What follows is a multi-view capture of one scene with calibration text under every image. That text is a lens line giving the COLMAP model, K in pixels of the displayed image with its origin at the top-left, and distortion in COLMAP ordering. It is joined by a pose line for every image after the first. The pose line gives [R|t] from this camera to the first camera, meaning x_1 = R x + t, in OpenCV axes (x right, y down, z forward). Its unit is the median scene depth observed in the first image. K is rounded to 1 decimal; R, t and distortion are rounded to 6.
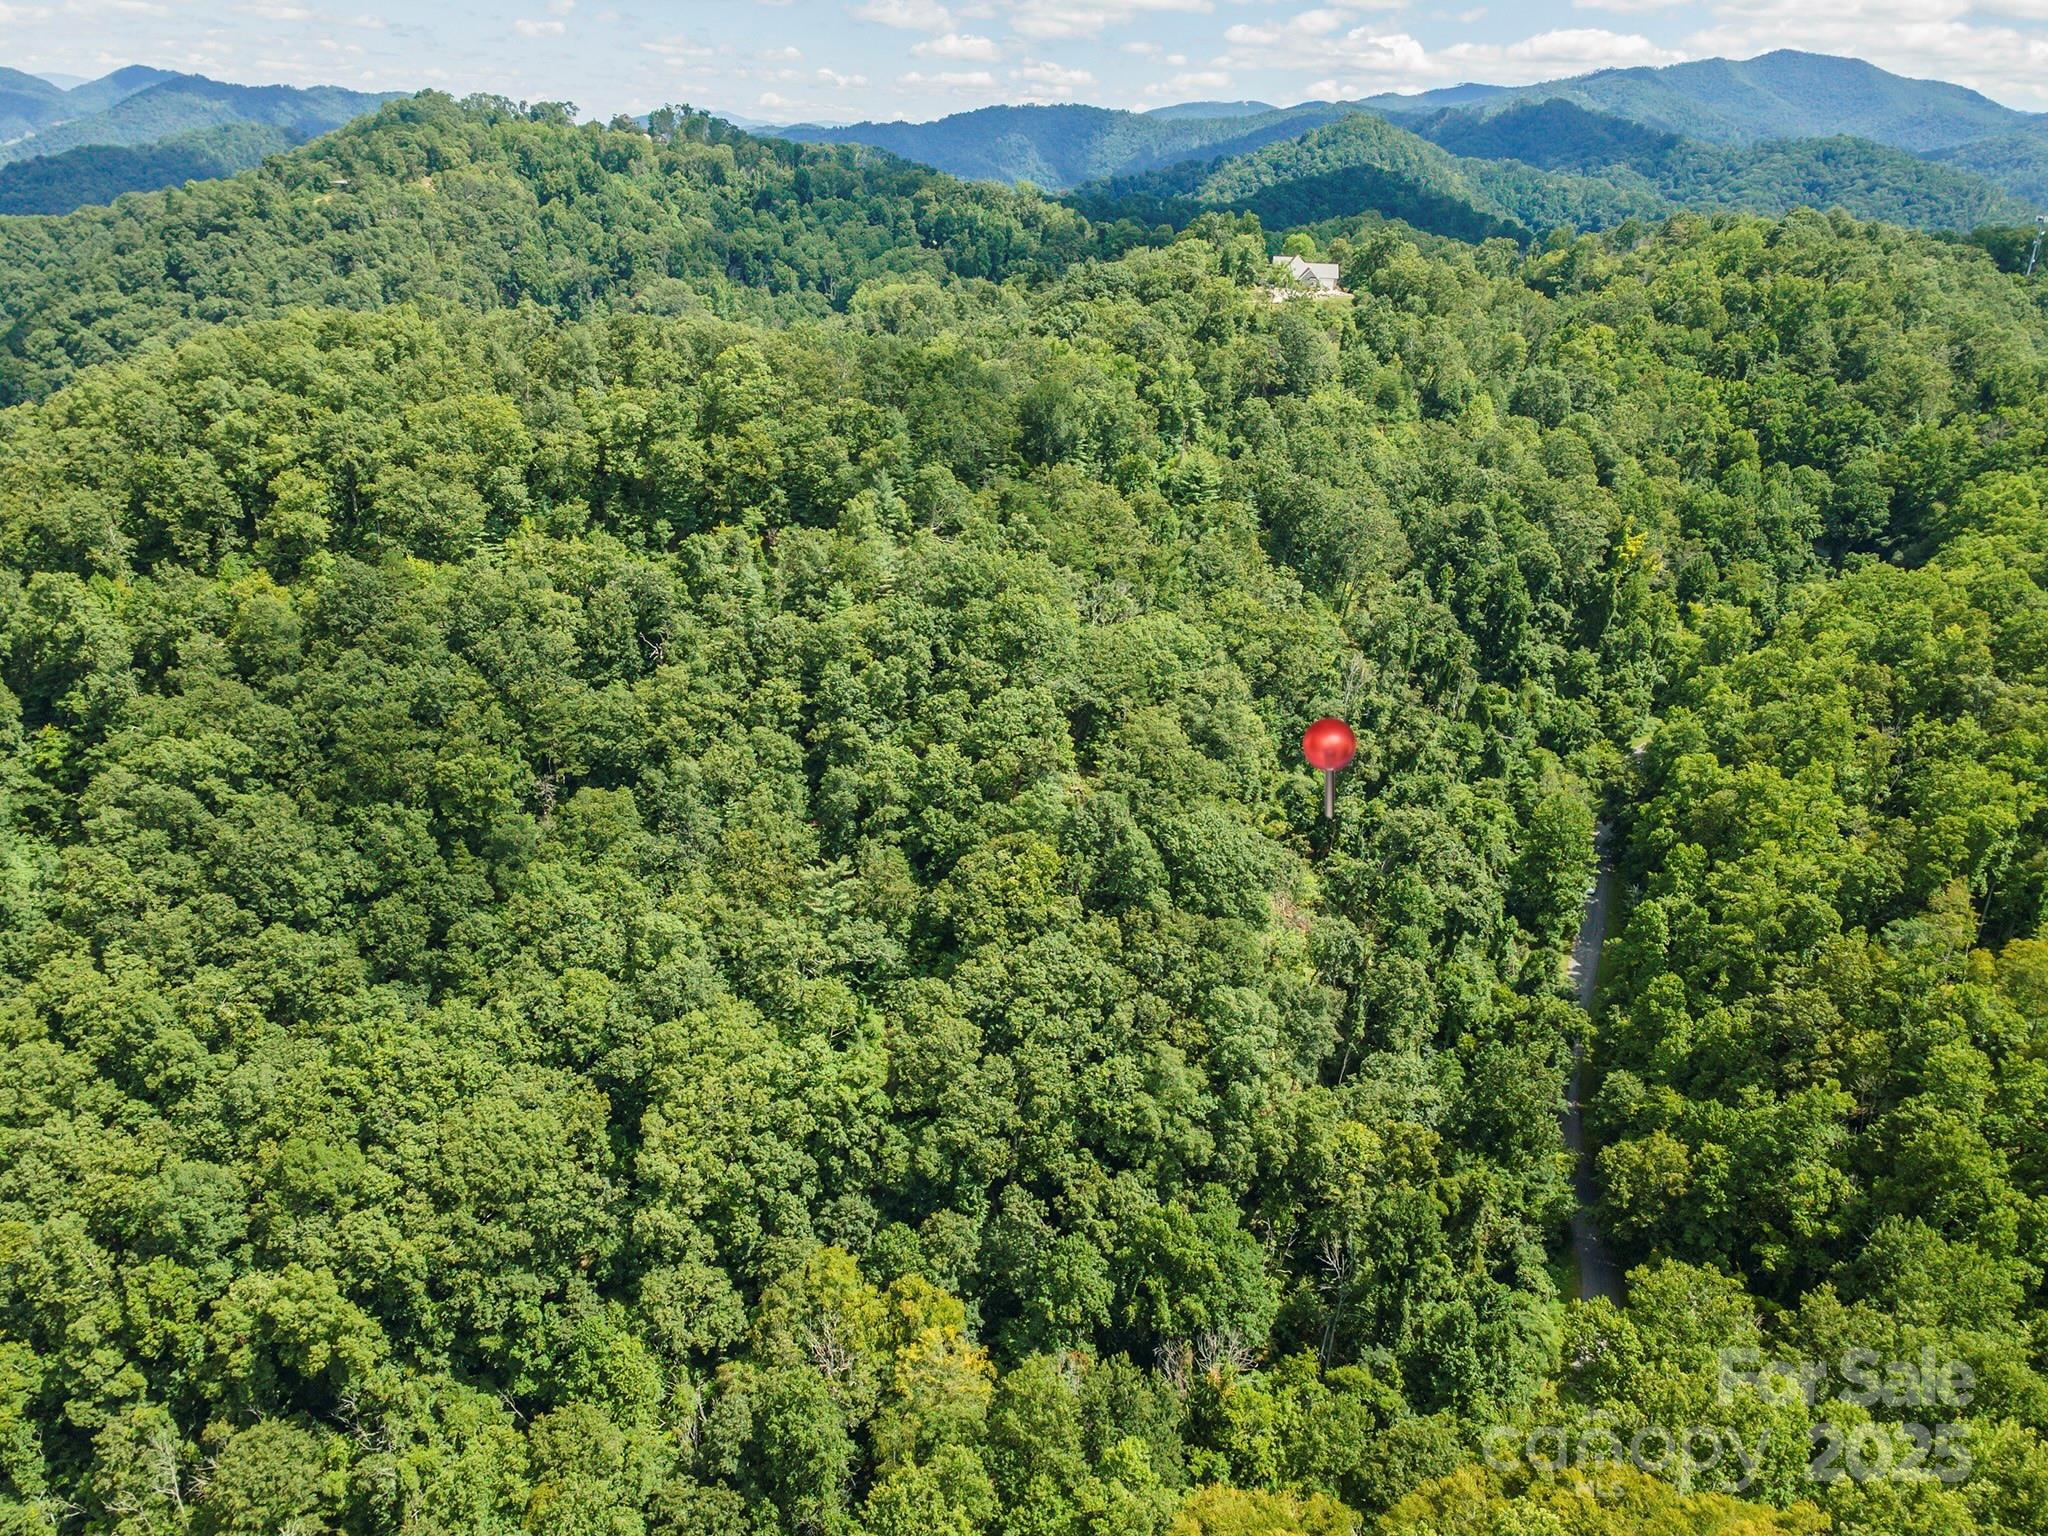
lens RADIAL K [[1483.5, 0, 1018.1], [0, 1483.5, 758.6], [0, 0, 1]] dist [0.041985, 0.022850]
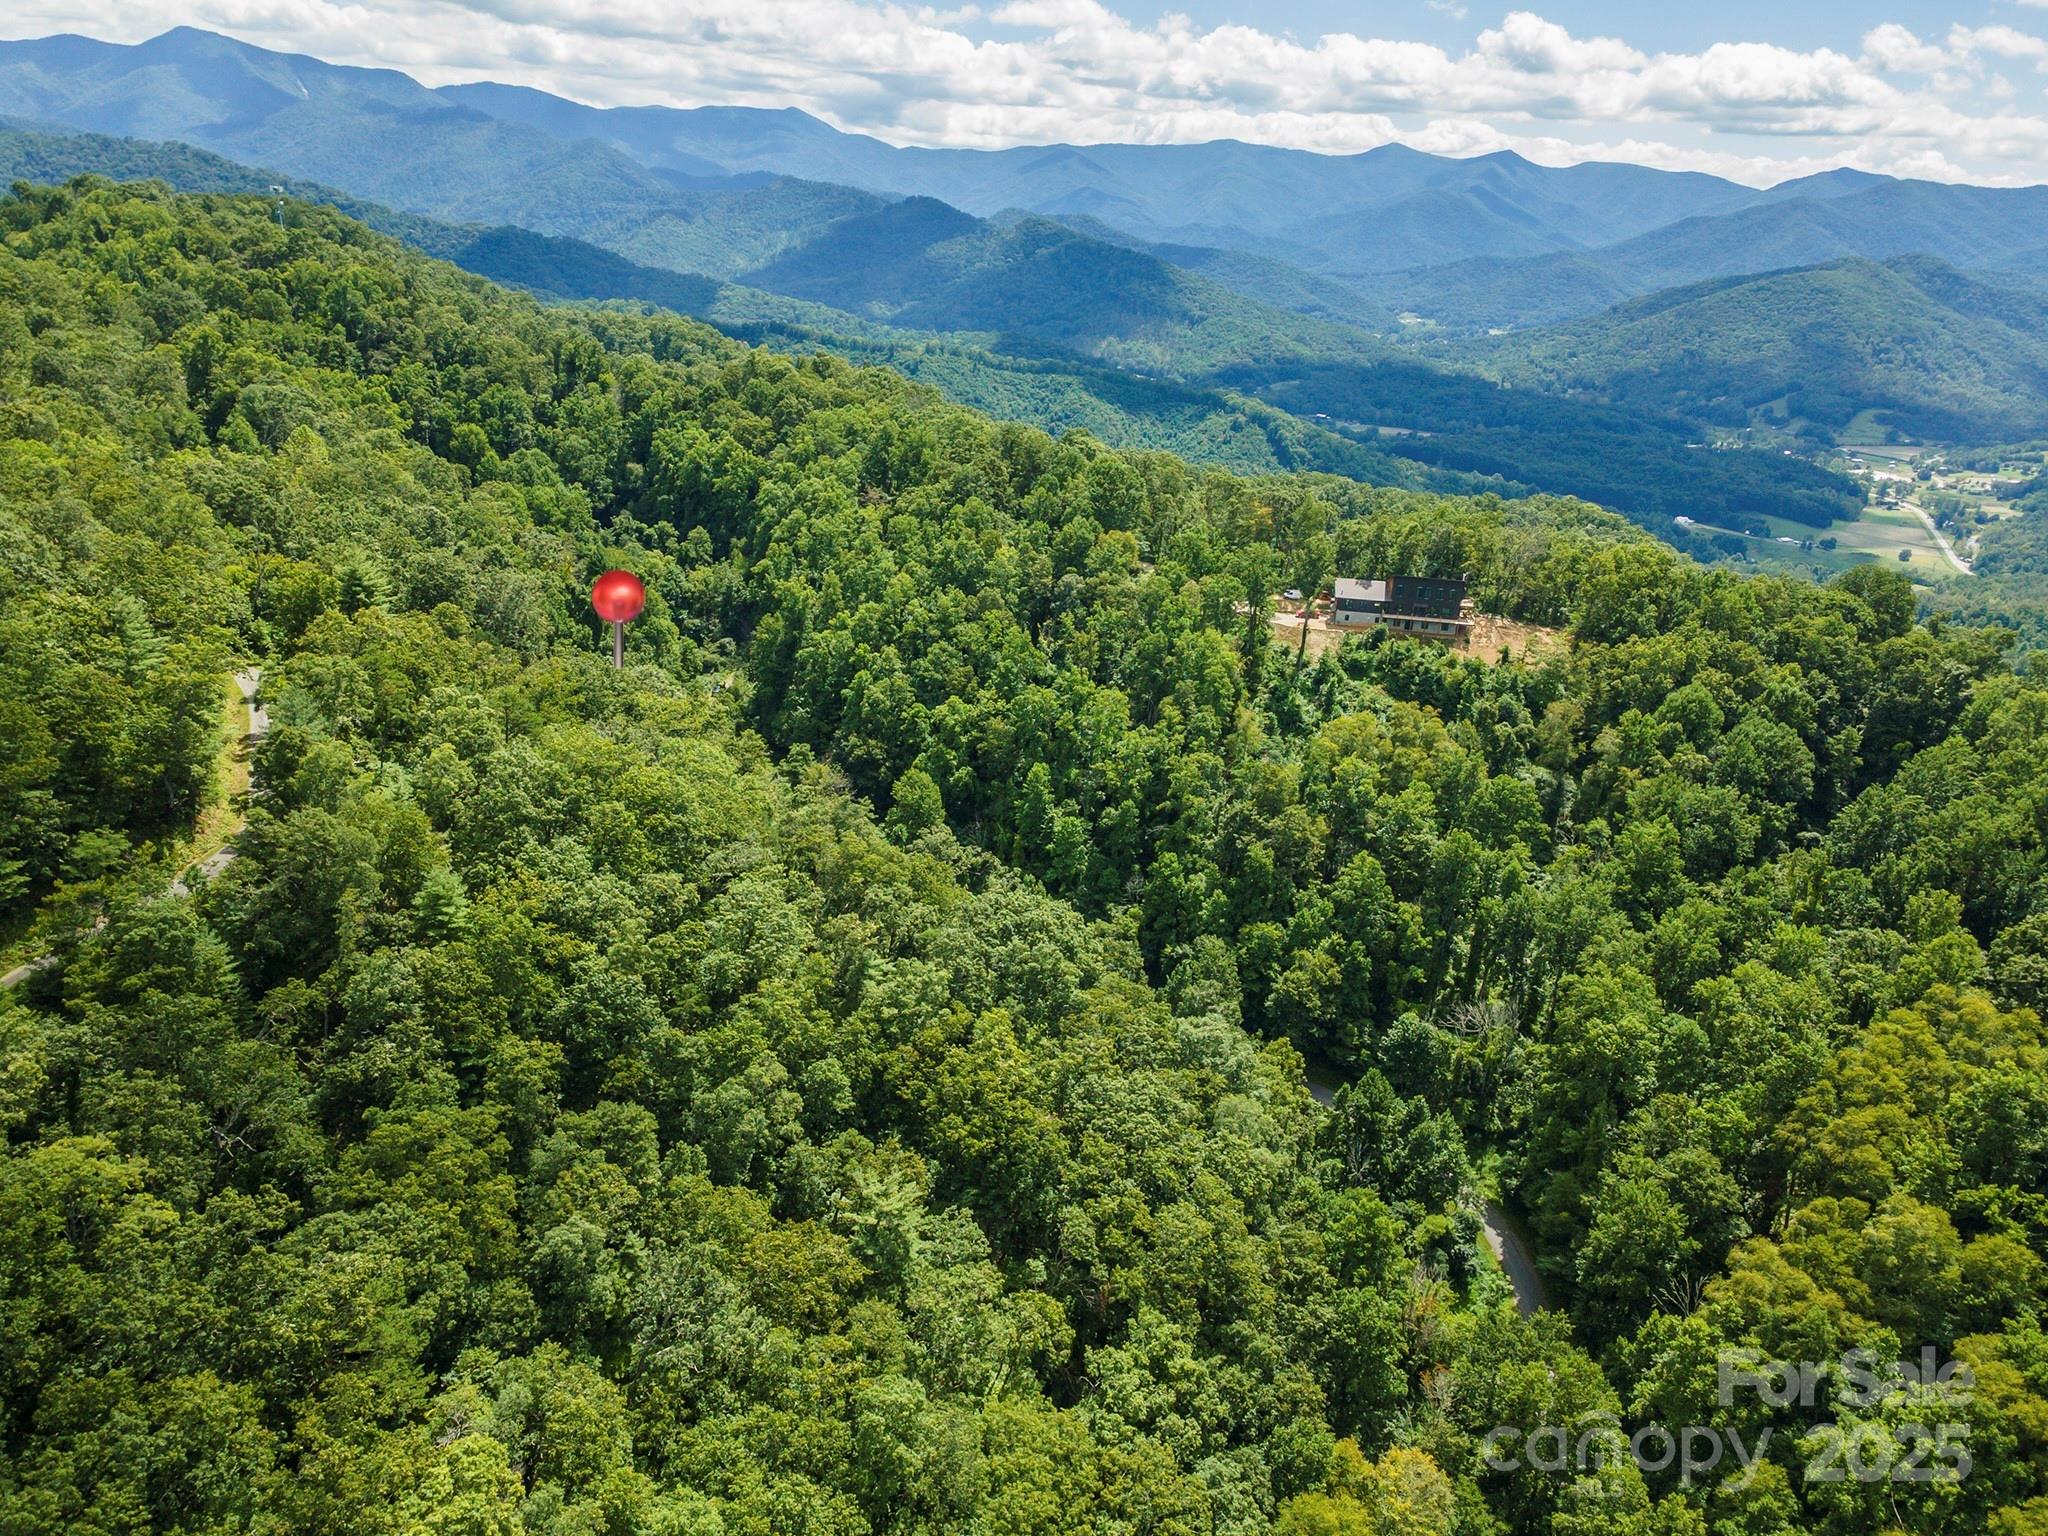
lens RADIAL K [[1483.5, 0, 1011.2], [0, 1483.5, 764.8], [0, 0, 1]] dist [0.041985, 0.022850]
pose [[0.321011, -0.353151, 0.878770, -0.560805], [0.317837, 0.914236, 0.251300, -0.232575], [-0.892150, 0.198635, 0.405724, 0.513819]]
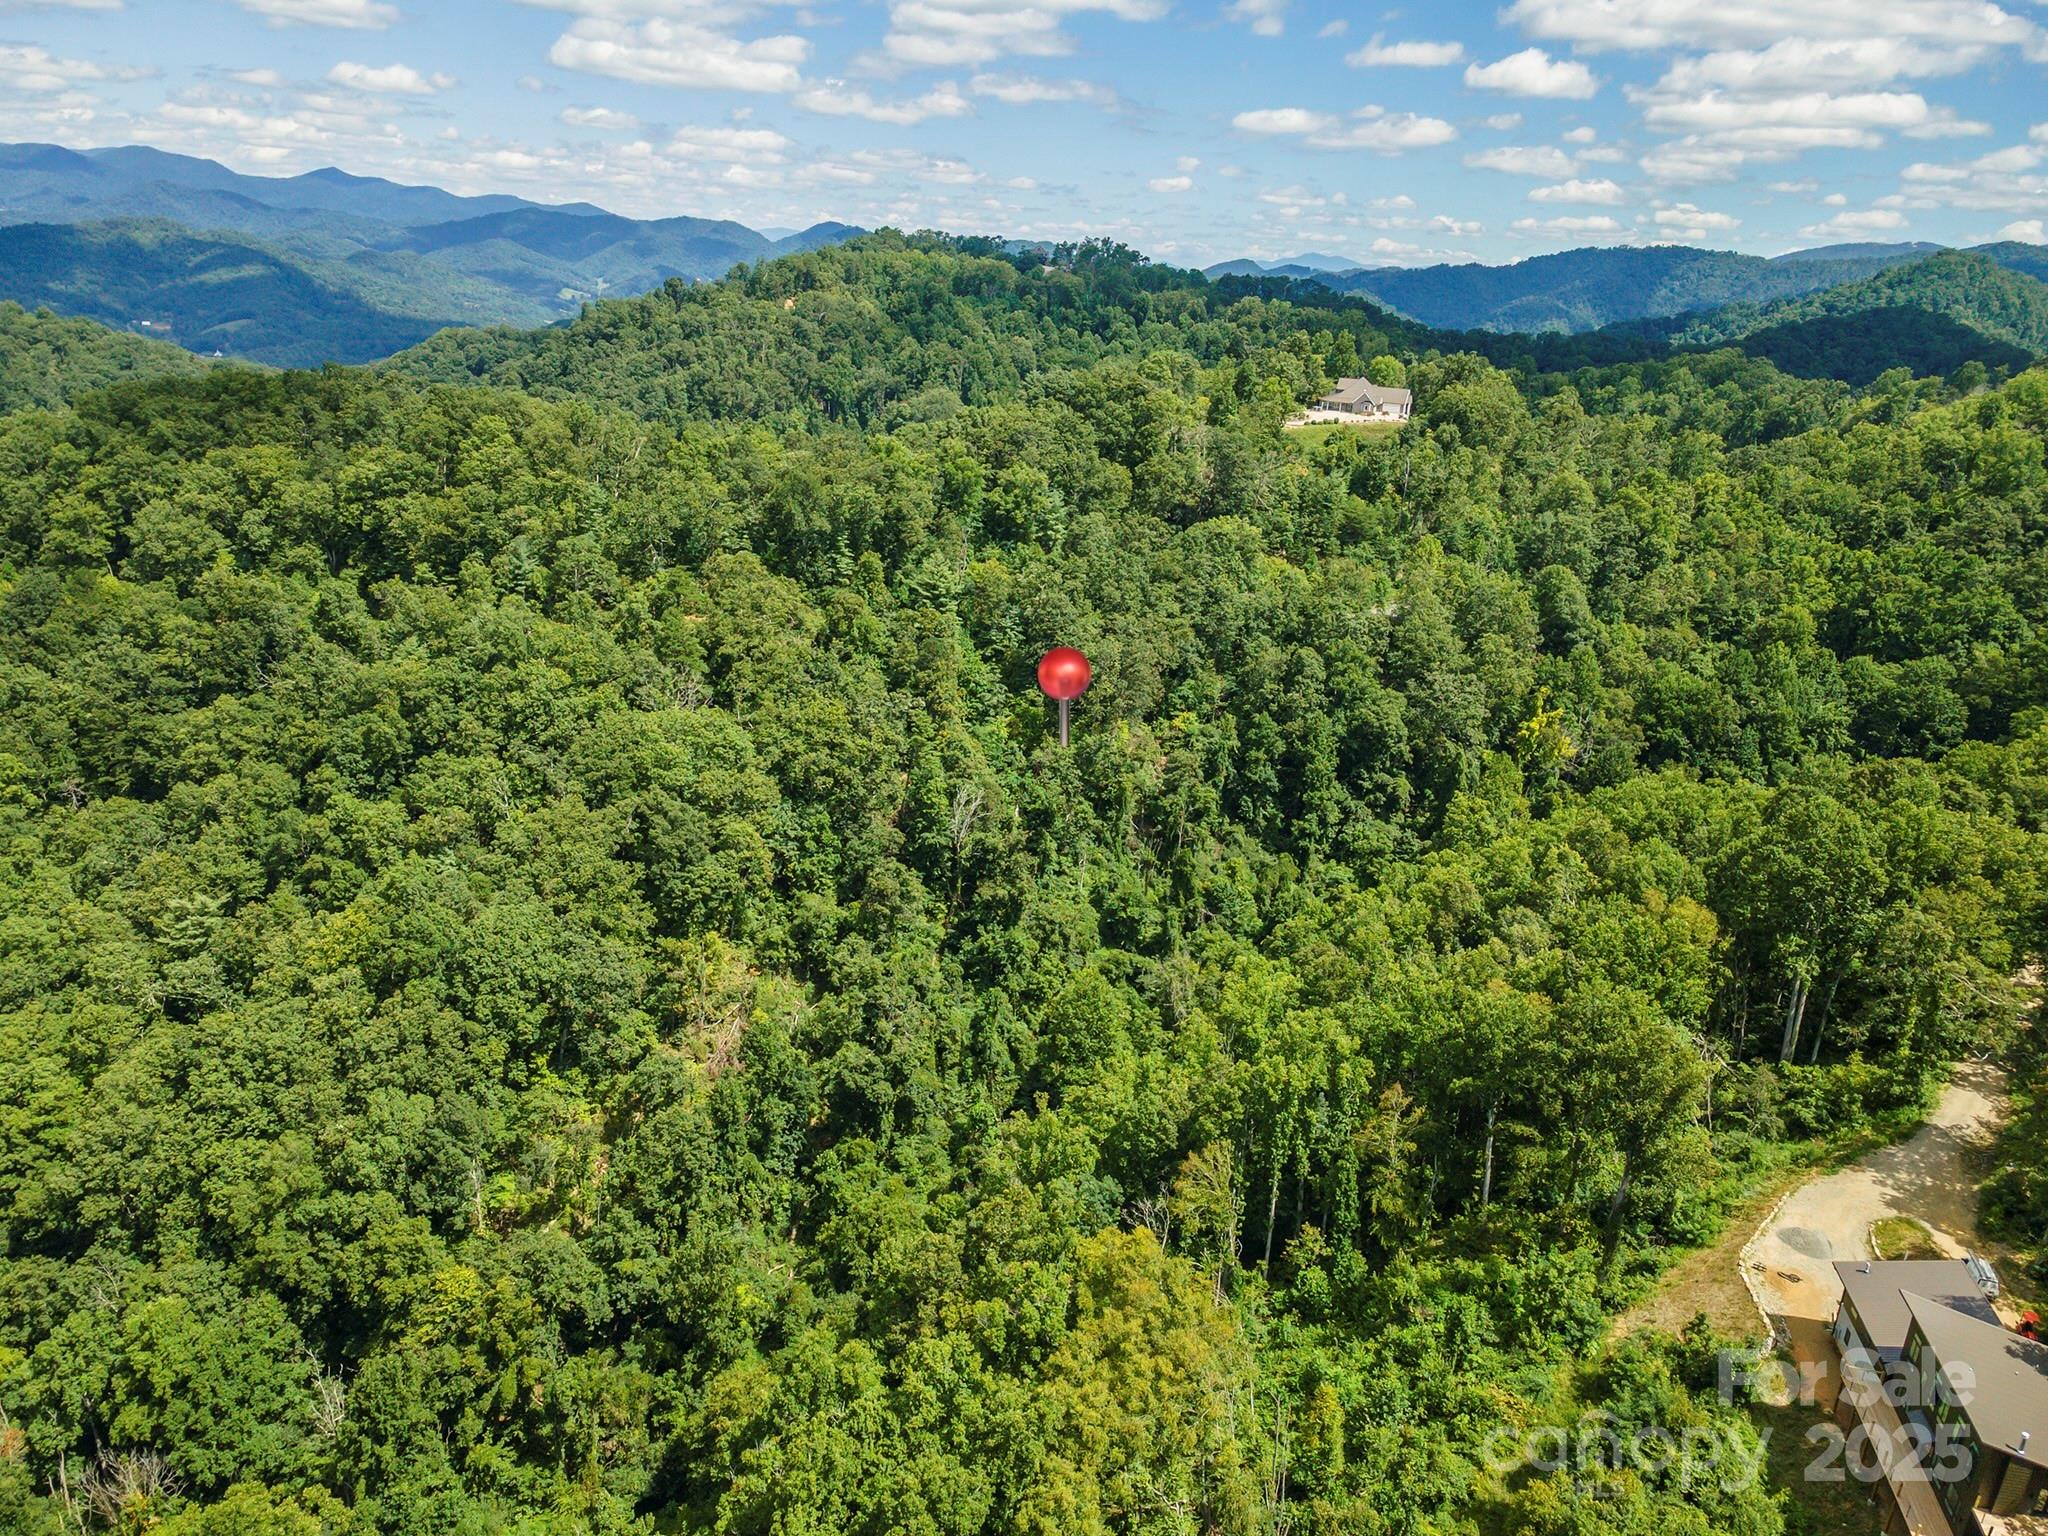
lens RADIAL K [[1483.5, 0, 1023.8], [0, 1483.5, 765.6], [0, 0, 1]] dist [0.041985, 0.022850]
pose [[0.928048, 0.130840, -0.348722, 0.620117], [-0.158139, 0.986106, -0.050867, -0.045513], [0.337222, 0.102353, 0.935845, 0.187799]]
